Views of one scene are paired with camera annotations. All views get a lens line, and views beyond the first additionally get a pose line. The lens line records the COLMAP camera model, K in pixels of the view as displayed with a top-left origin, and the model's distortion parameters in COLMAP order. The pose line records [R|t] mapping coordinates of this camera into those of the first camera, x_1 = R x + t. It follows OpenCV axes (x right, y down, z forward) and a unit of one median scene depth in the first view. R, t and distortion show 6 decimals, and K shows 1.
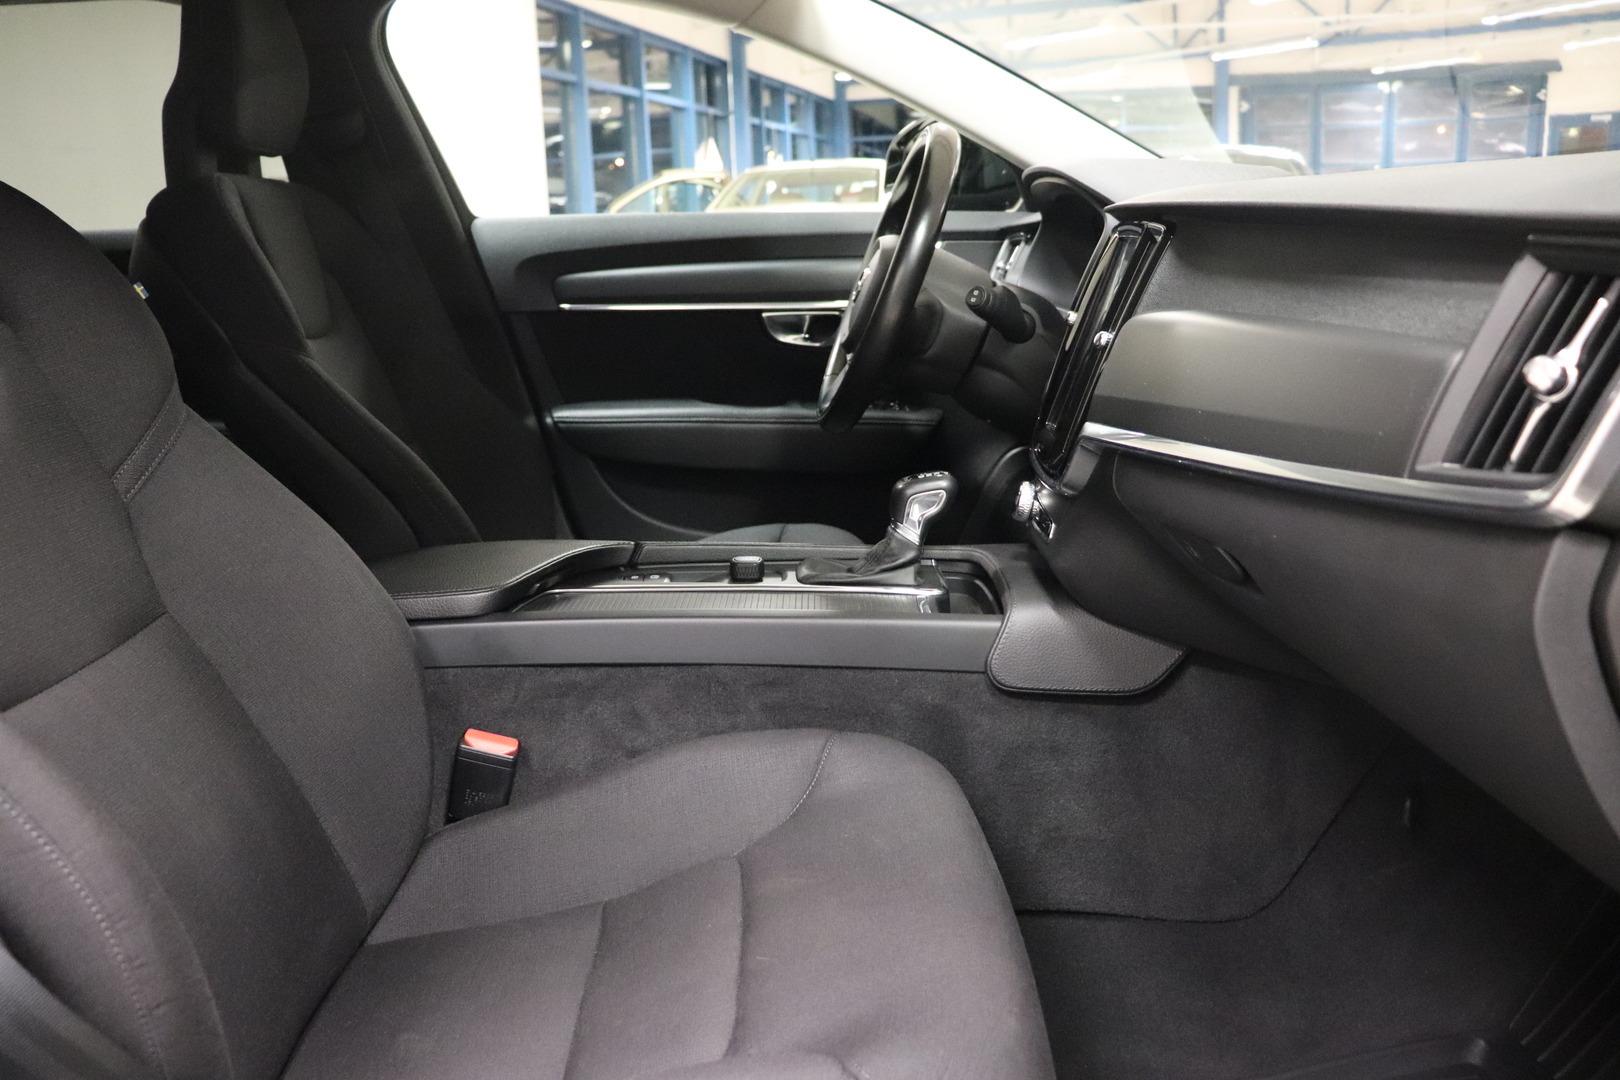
lens RADIAL K [[1303.2, 0, 810.1], [0, 1303.2, 542.5], [0, 0, 1]] dist [-0.196206, 0.146562]
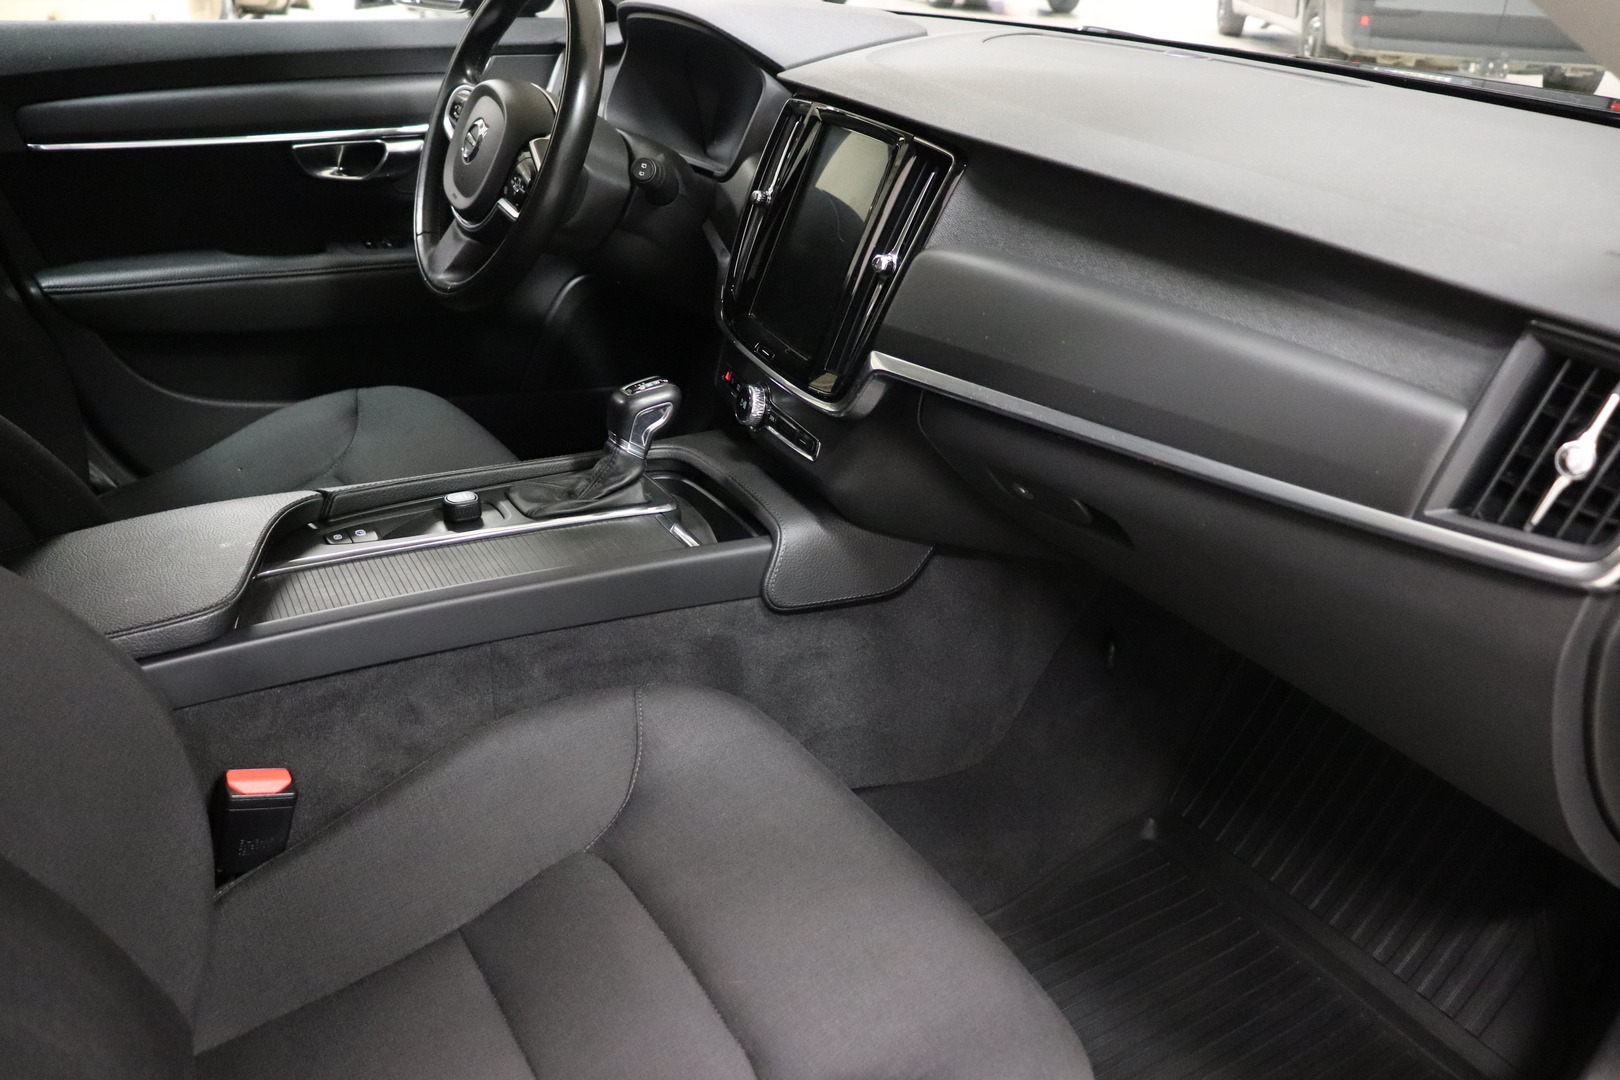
lens RADIAL K [[1303.2, 0, 810.1], [0, 1303.2, 542.5], [0, 0, 1]] dist [-0.196206, 0.146562]
pose [[0.871104, -0.157638, 0.465111, -0.284378], [0.051876, 0.971320, 0.232047, -0.166556], [-0.488351, -0.178009, 0.854298, 0.136743]]
